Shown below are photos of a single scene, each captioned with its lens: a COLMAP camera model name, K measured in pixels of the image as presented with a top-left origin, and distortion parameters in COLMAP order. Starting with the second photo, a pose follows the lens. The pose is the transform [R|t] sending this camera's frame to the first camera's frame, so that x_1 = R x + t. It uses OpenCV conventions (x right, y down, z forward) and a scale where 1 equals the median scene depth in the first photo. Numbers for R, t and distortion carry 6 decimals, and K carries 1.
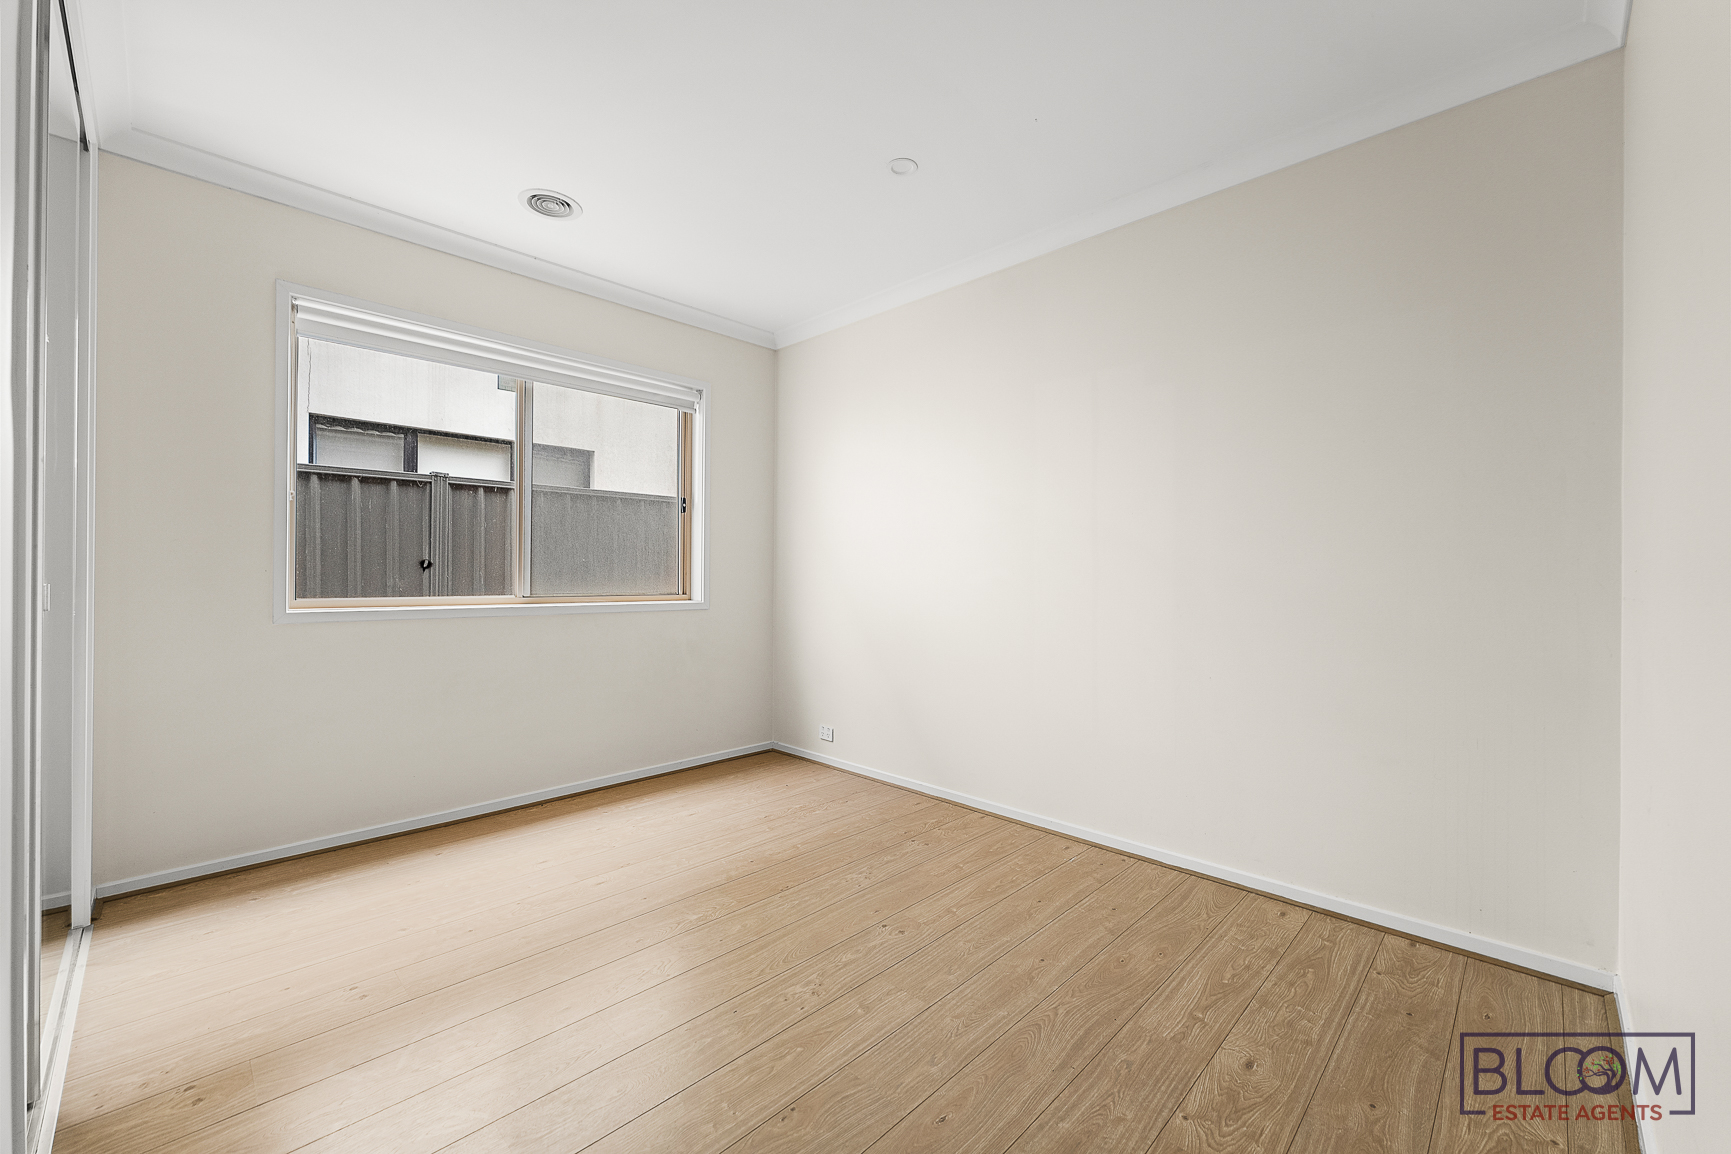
lens RADIAL K [[698.7, 0, 872.0], [0, 698.7, 574.3], [0, 0, 1]] dist [-0.001504, -0.000385]
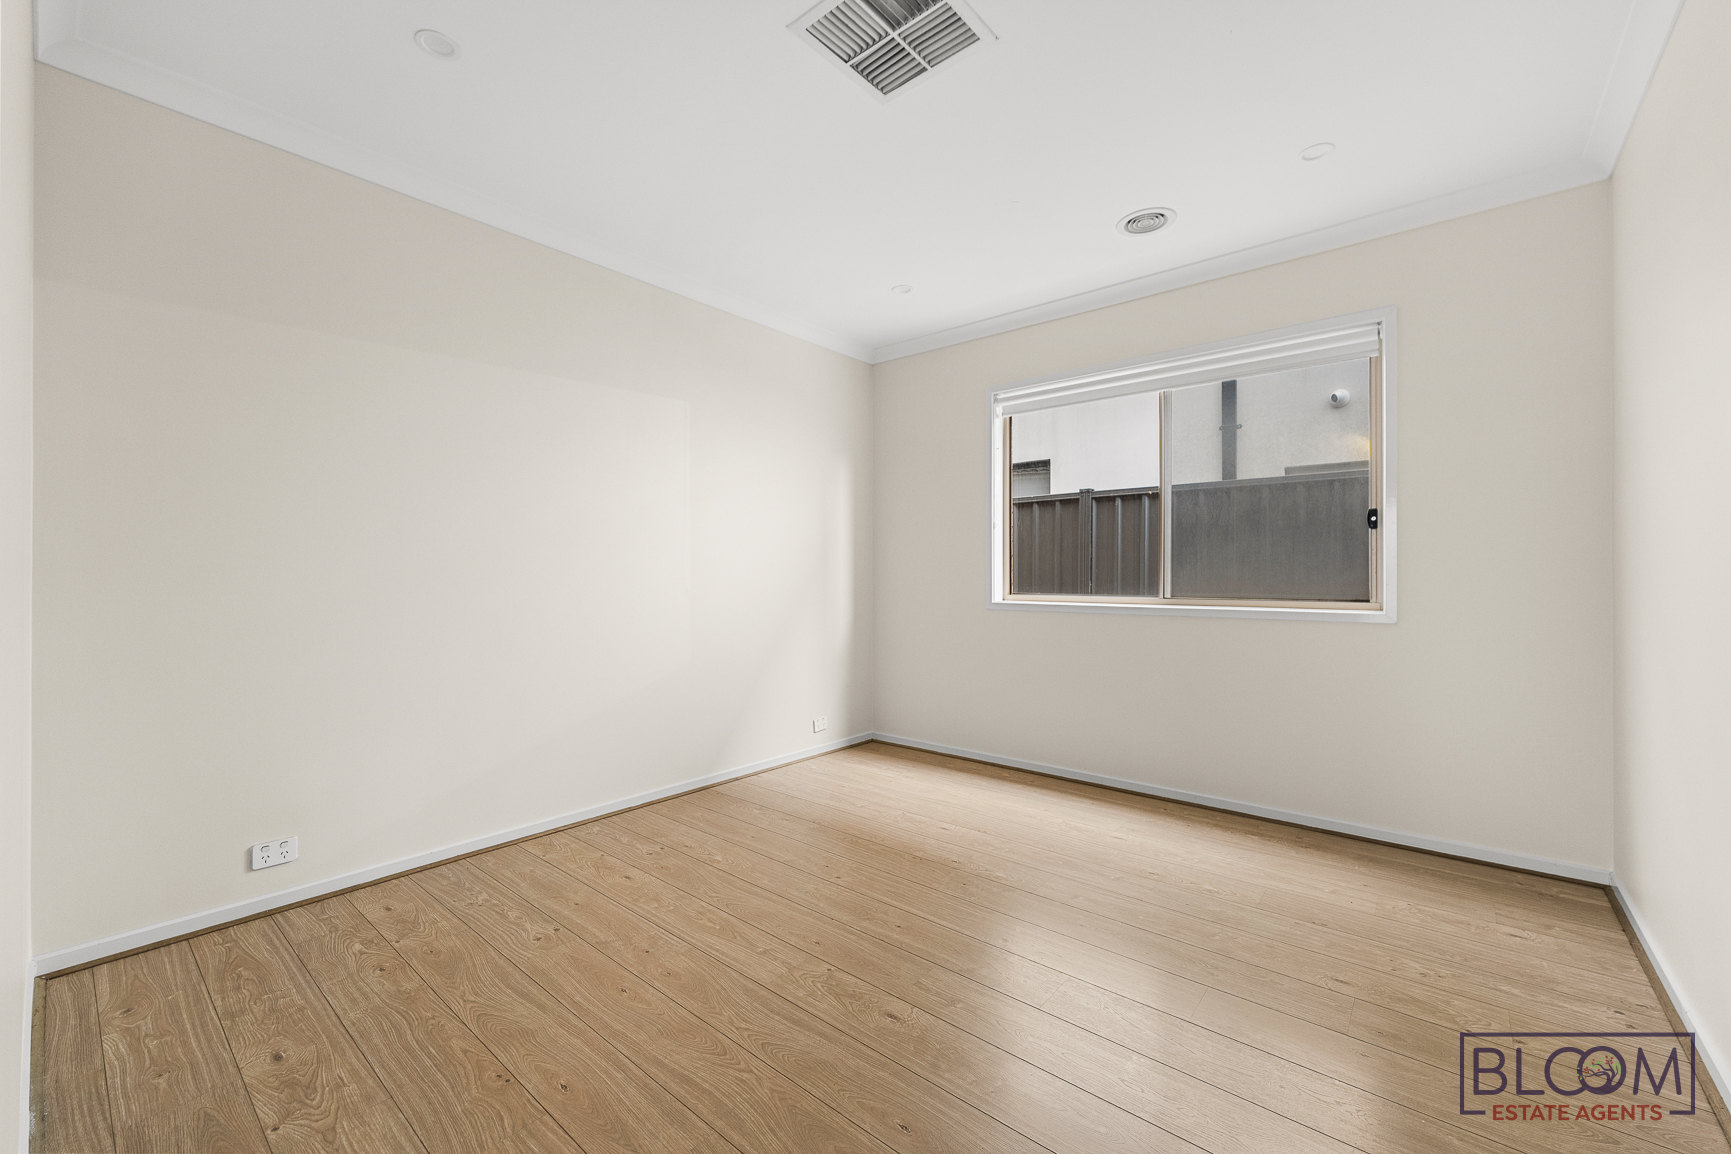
lens RADIAL K [[698.7, 0, 872.0], [0, 698.7, 574.3], [0, 0, 1]] dist [-0.001504, -0.000385]
pose [[0.072938, -0.000159, -0.997336, 0.585474], [-0.002711, 0.999996, -0.000358, 0.001685], [0.997333, 0.002730, 0.072937, 0.572145]]
